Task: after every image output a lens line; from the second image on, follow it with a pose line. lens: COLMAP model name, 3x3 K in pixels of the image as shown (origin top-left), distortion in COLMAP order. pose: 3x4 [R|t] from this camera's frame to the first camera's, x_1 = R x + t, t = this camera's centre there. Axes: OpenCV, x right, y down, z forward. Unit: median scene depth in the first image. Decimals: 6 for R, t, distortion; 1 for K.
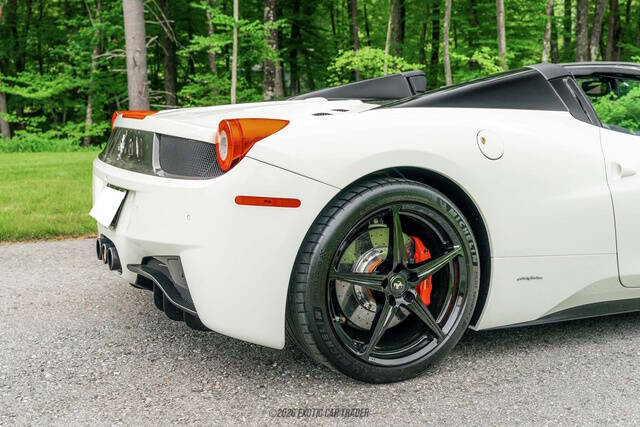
lens RADIAL K [[789.2, 0, 317.4], [0, 789.2, 228.3], [0, 0, 1]] dist [0.002192, 0.000000]
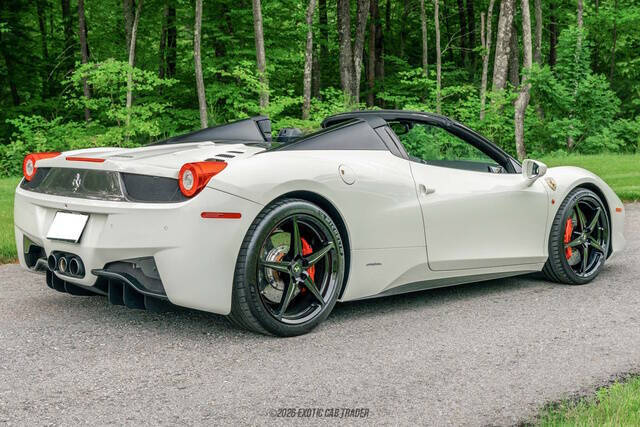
lens RADIAL K [[1024.0, 0, 324.7], [0, 1024.0, 183.7], [0, 0, 1]] dist [-0.005193, 0.000000]
pose [[0.953289, -0.025813, 0.300955, -0.411035], [0.053115, 0.995142, -0.082892, 0.071006], [-0.297353, 0.095005, 0.950029, -0.845393]]
